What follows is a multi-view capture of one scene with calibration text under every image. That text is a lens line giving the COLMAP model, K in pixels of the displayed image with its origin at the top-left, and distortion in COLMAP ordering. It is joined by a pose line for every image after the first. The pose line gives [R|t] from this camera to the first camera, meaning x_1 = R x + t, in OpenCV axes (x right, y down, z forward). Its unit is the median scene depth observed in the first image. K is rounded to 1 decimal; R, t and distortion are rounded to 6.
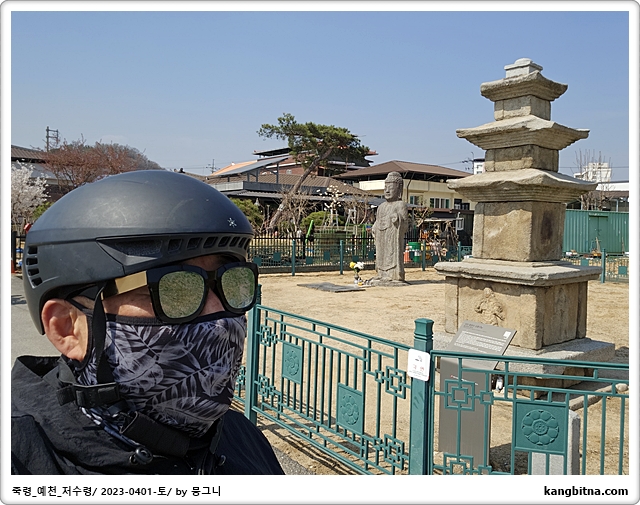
lens RADIAL K [[534.3, 0, 320.0], [0, 534.3, 252.5], [0, 0, 1]] dist [-0.000515, -0.000483]
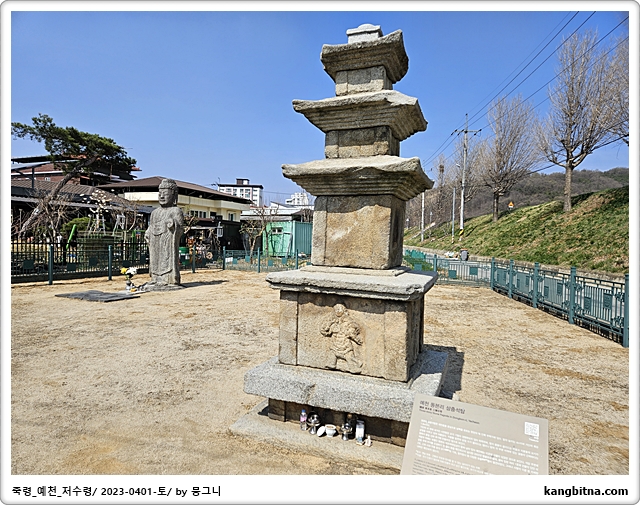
lens RADIAL K [[423.3, 0, 319.4], [0, 423.3, 245.0], [0, 0, 1]] dist [0.097370, -0.088765]
pose [[0.877404, -0.002940, 0.479743, -0.002398], [0.014333, 0.999695, -0.020087, -0.002220], [-0.479538, 0.024501, 0.877179, 0.129637]]
